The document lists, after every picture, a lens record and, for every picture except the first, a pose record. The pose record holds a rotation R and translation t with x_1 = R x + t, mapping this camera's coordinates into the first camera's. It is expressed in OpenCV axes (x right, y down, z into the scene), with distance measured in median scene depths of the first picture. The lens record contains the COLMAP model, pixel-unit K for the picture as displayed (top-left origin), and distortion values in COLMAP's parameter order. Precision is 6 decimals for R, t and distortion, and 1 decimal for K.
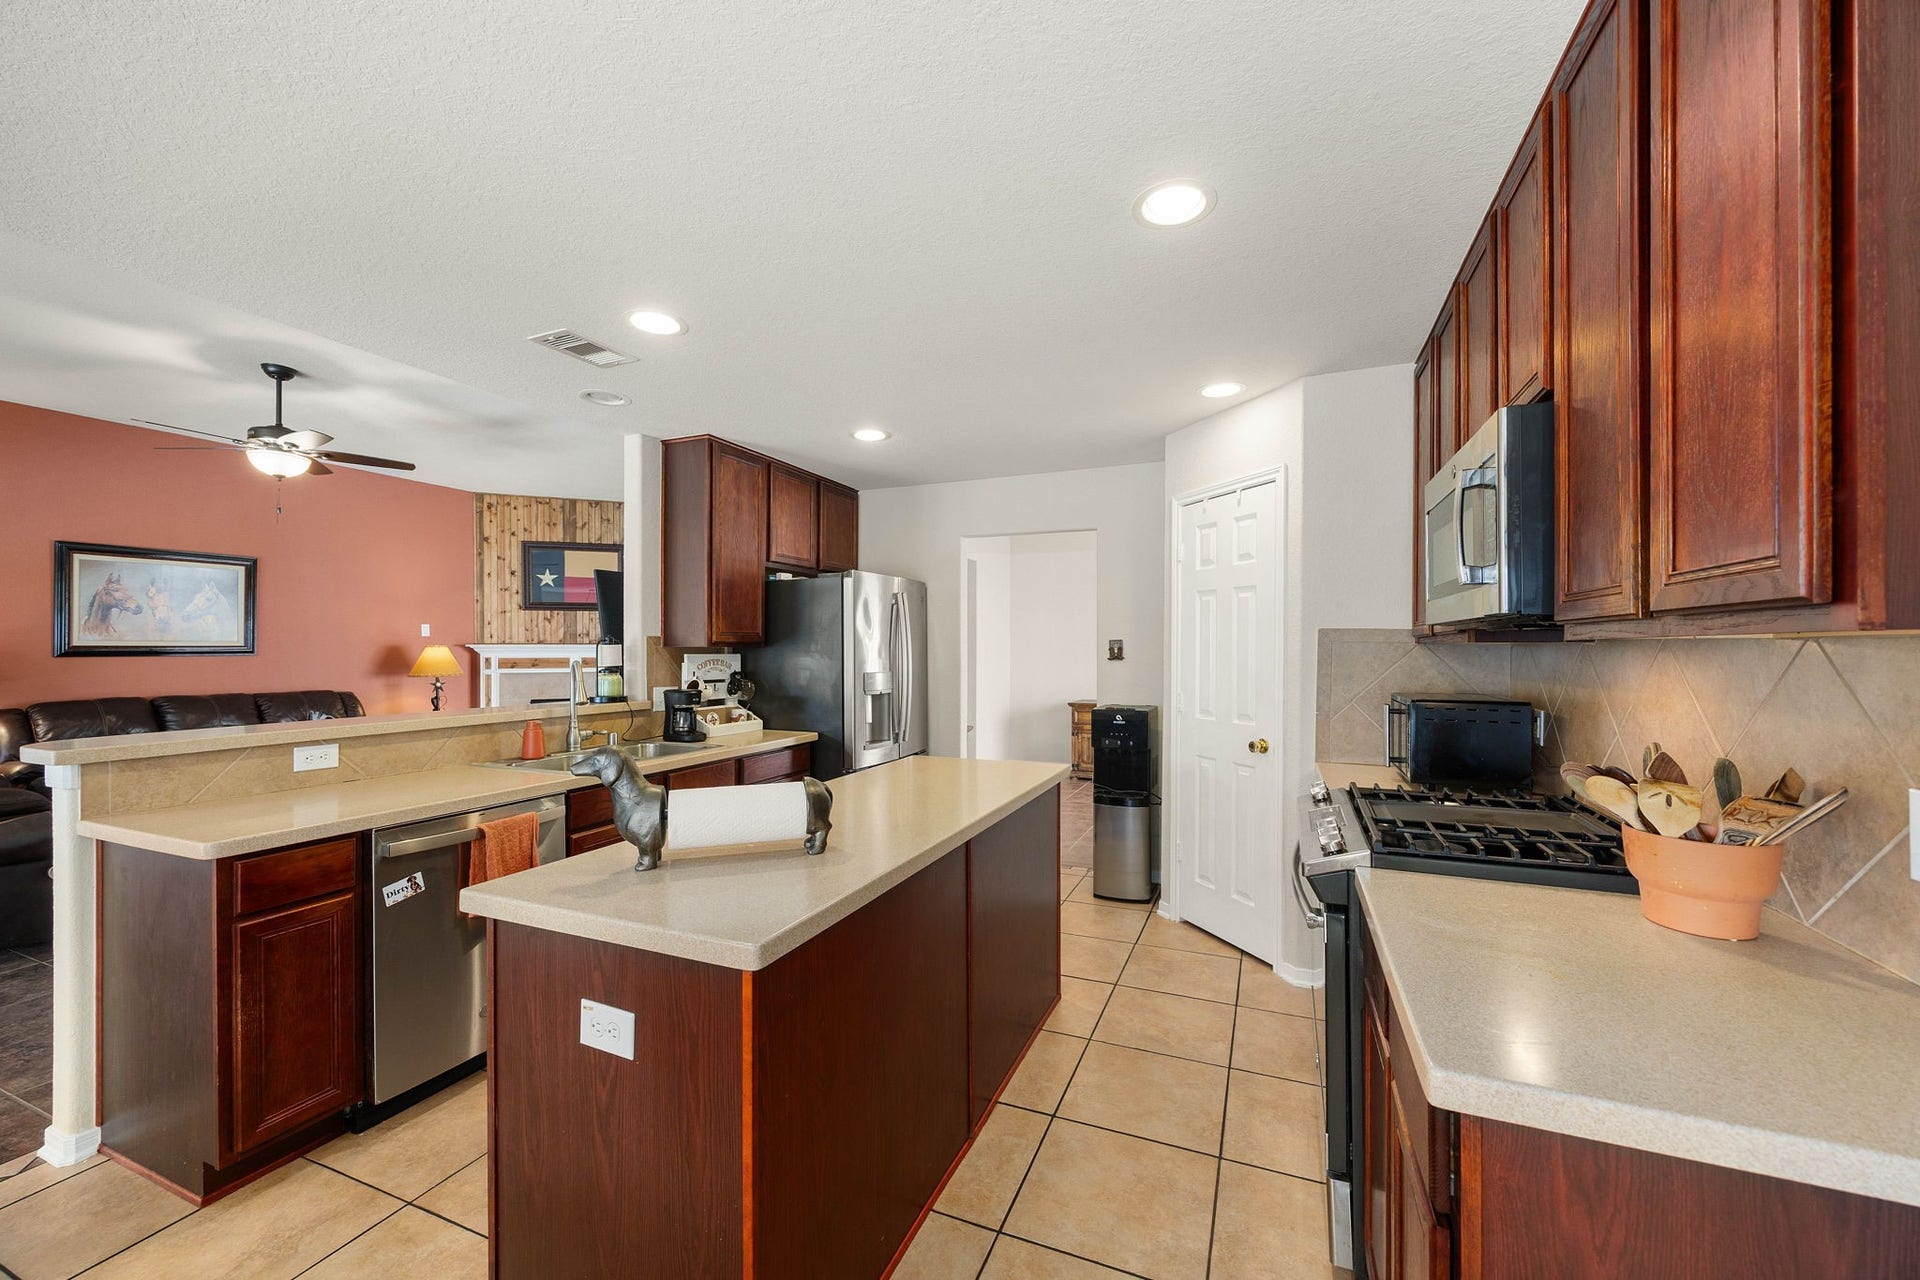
lens RADIAL K [[768.0, 0, 960.6], [0, 768.0, 644.1], [0, 0, 1]] dist [0.002153, -0.000029]
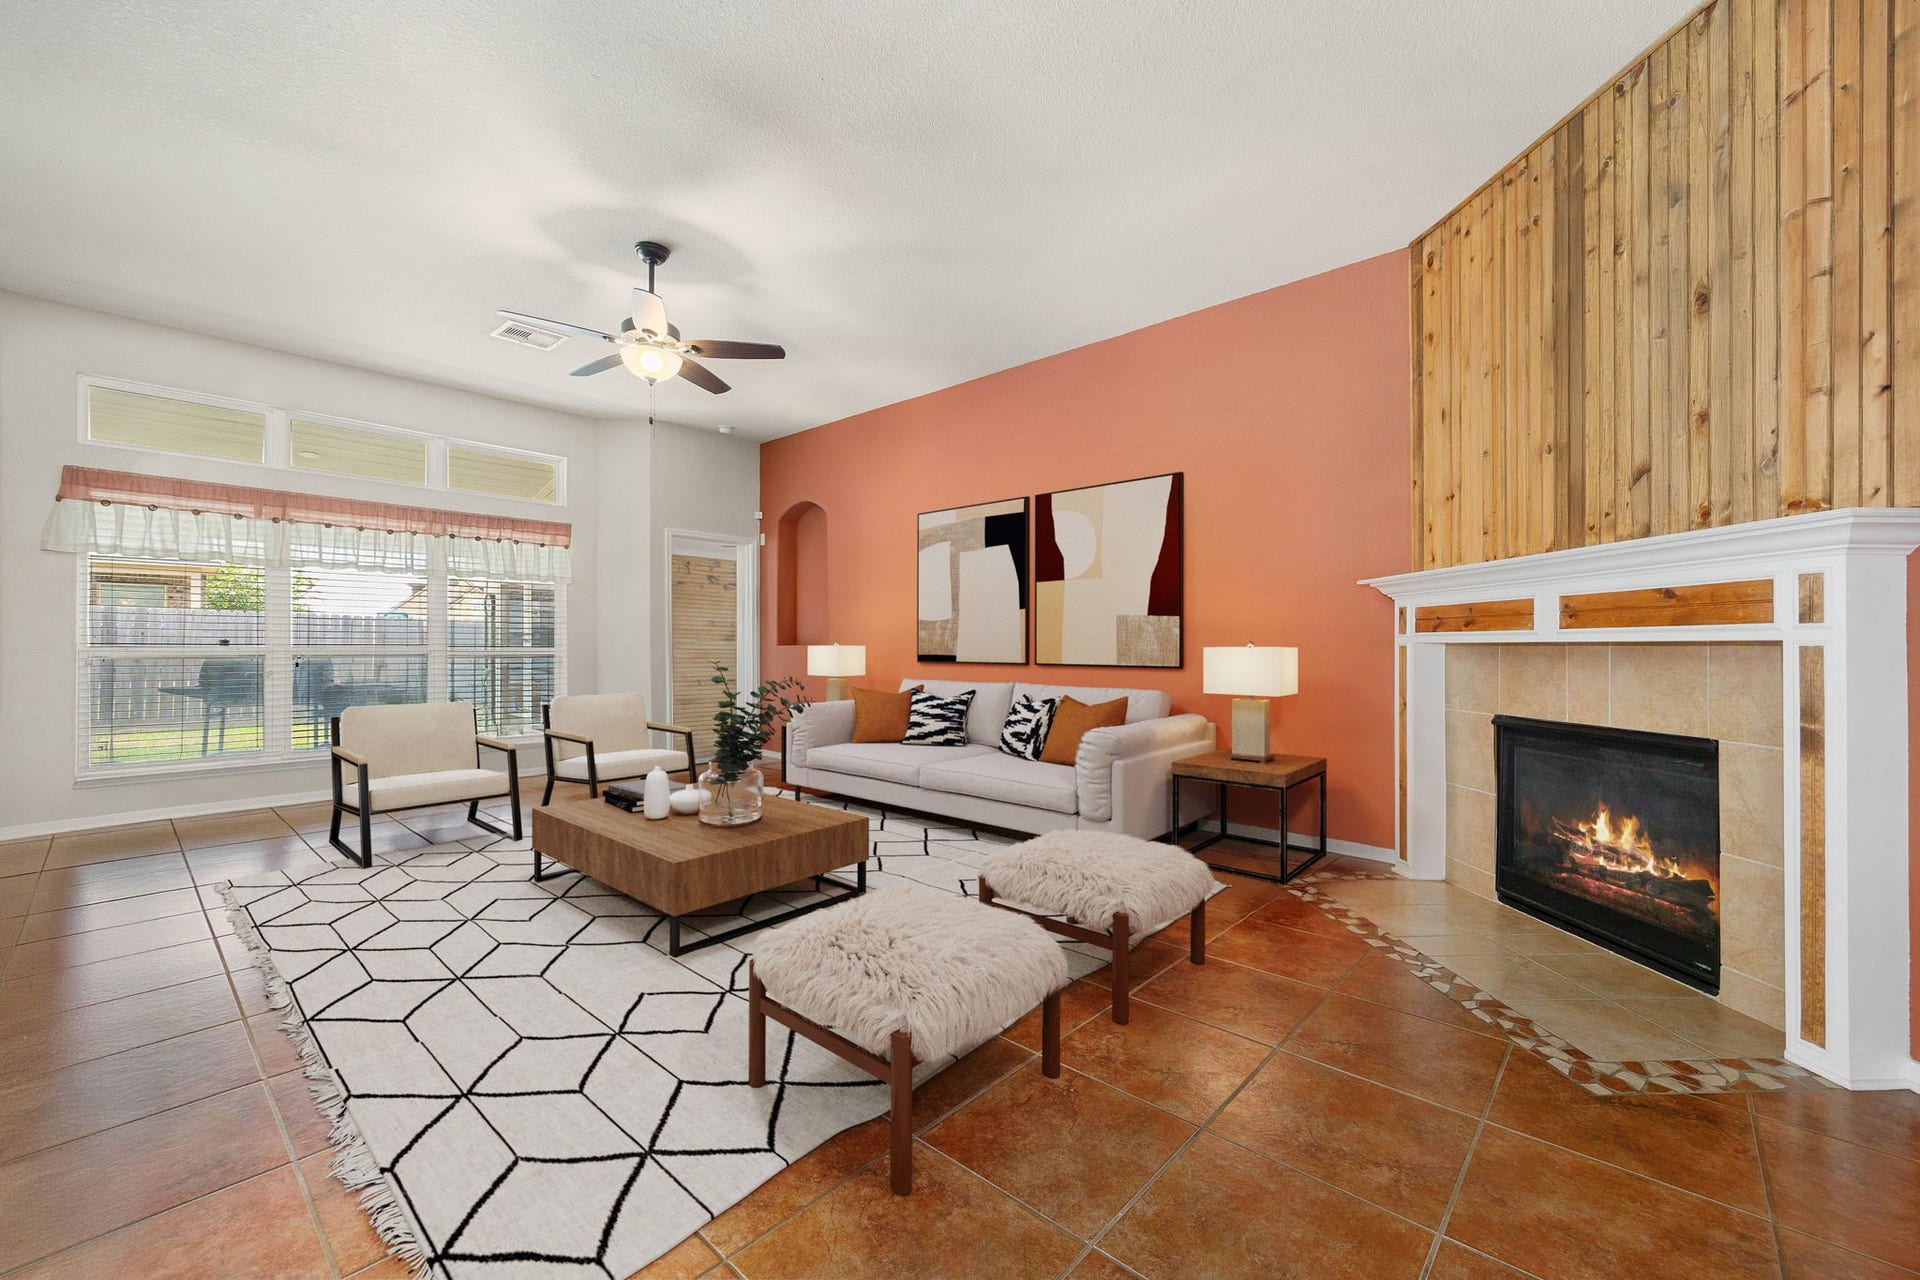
lens RADIAL K [[768.0, 0, 962.2], [0, 768.0, 641.4], [0, 0, 1]] dist [0.002153, -0.000029]
pose [[-0.319474, -0.000284, -0.947595, -0.117104], [0.002633, 0.999996, -0.001188, 0.036466], [0.947591, -0.002874, -0.319472, 0.890592]]
